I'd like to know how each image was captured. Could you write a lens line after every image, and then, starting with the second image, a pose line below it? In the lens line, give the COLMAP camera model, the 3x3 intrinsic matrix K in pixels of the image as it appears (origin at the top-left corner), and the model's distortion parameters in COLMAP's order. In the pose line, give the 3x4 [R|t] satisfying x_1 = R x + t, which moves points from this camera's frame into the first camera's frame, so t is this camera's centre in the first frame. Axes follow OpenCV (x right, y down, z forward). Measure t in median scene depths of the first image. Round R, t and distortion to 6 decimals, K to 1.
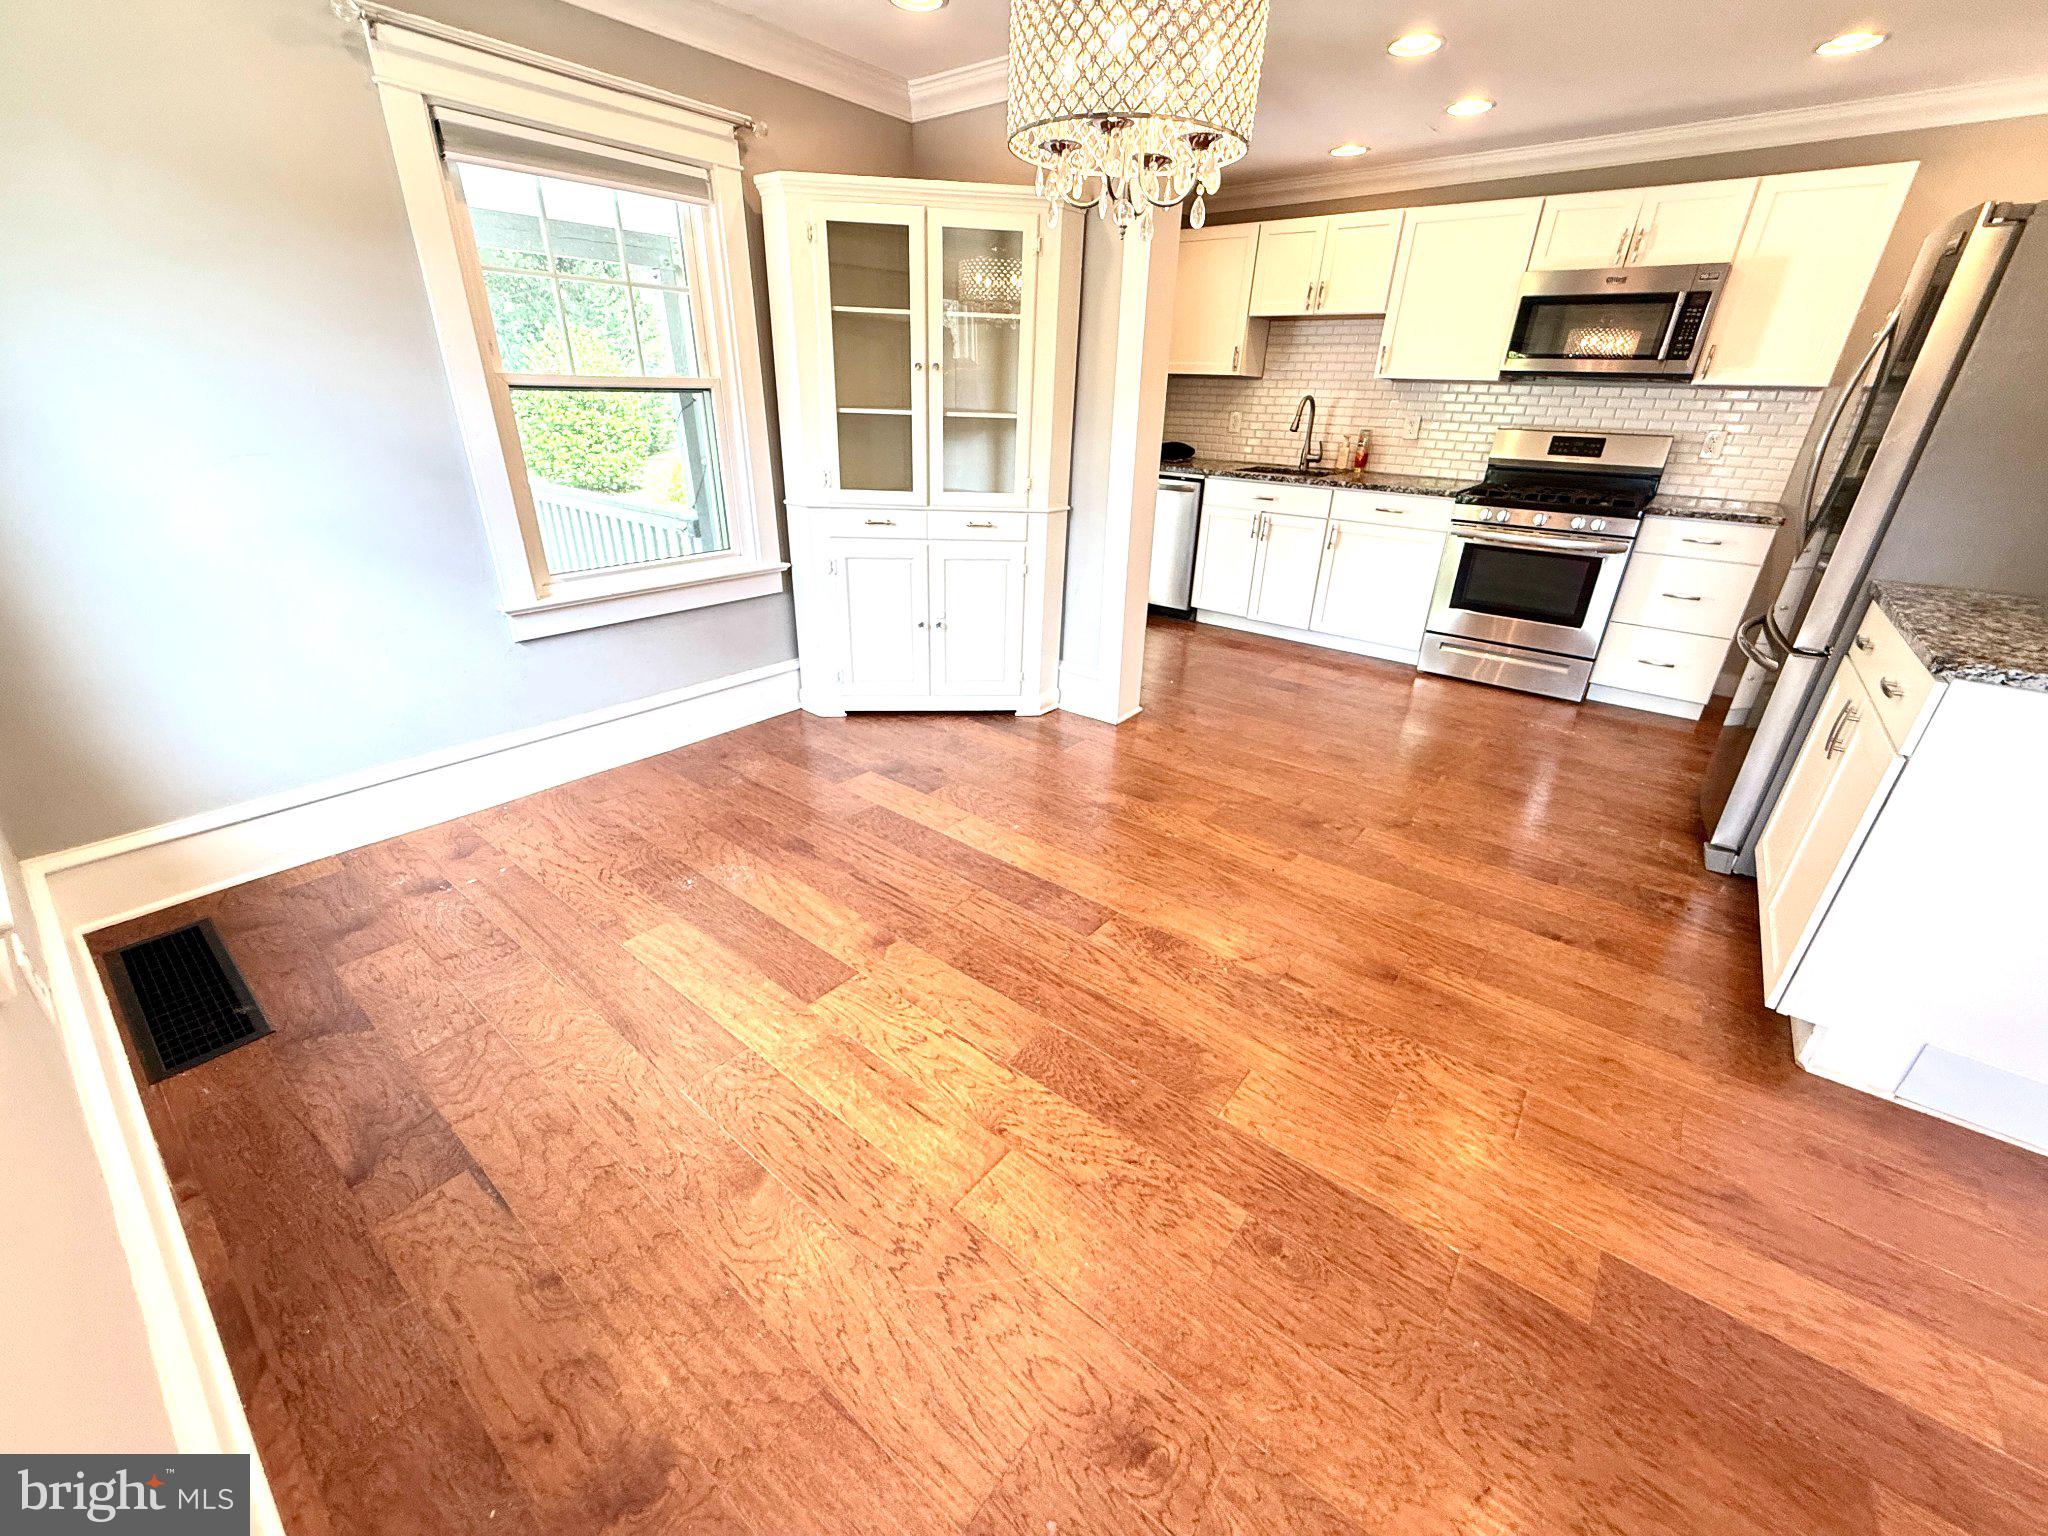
lens RADIAL K [[818.6, 0, 1015.7], [0, 818.6, 767.5], [0, 0, 1]] dist [0.001592, -0.000841]
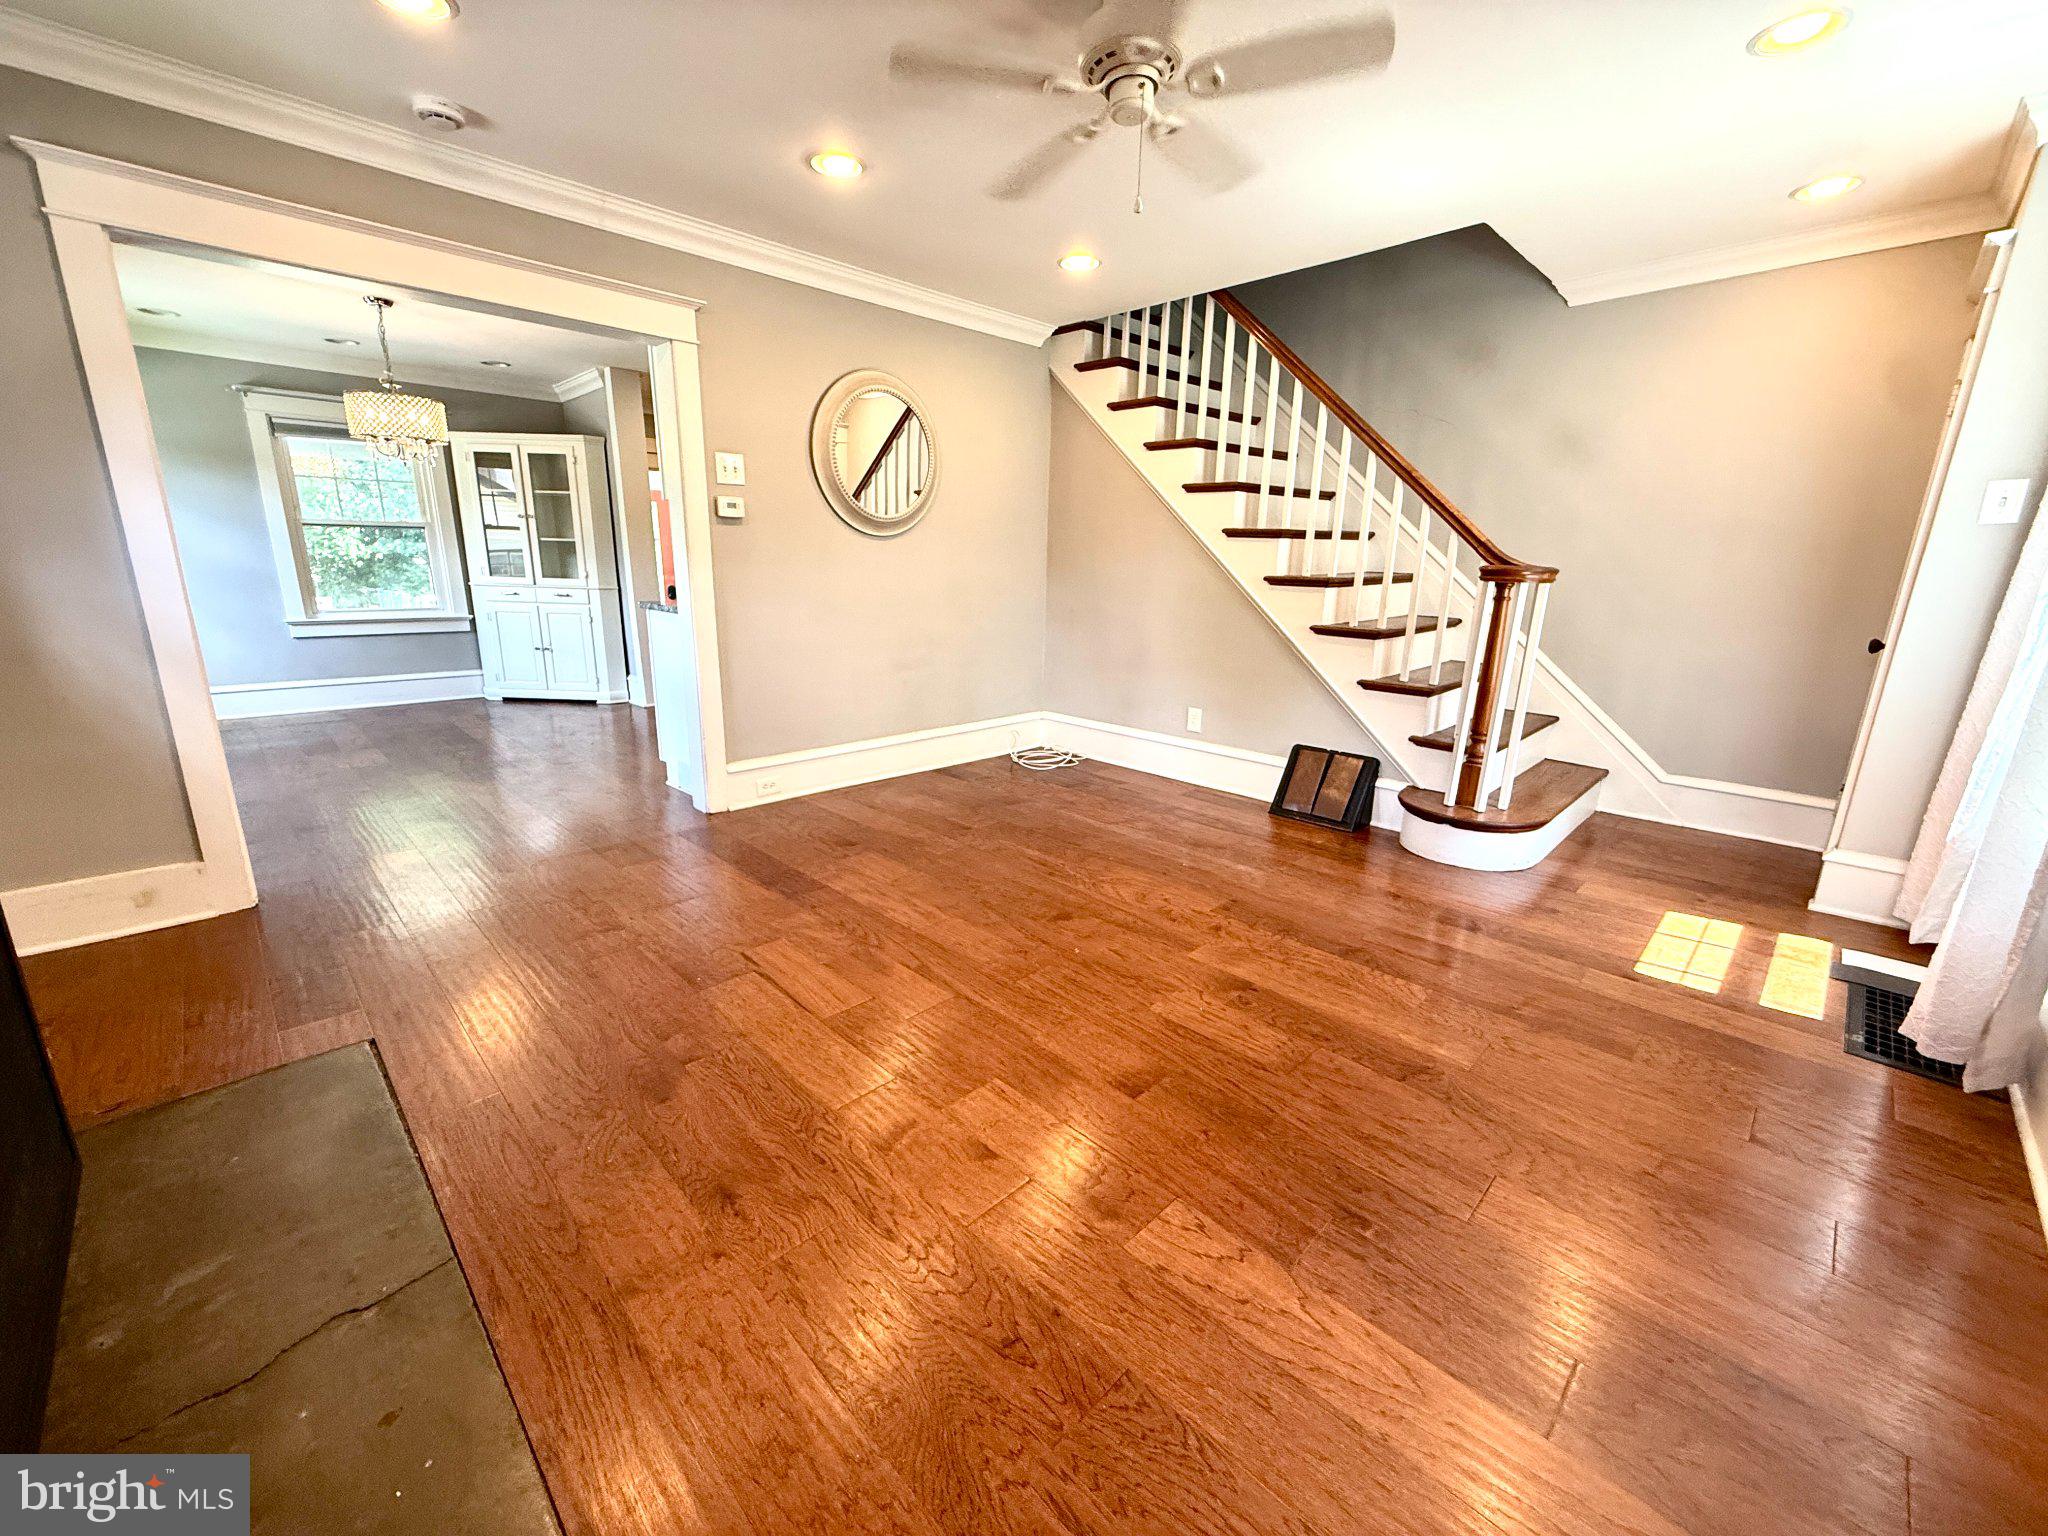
lens RADIAL K [[818.6, 0, 1013.5], [0, 818.6, 769.3], [0, 0, 1]] dist [0.001592, -0.000841]
pose [[0.992630, 0.026618, -0.118227, 1.402901], [-0.047363, 0.983197, -0.176295, 0.437936], [0.111548, 0.180595, 0.977212, -0.747639]]
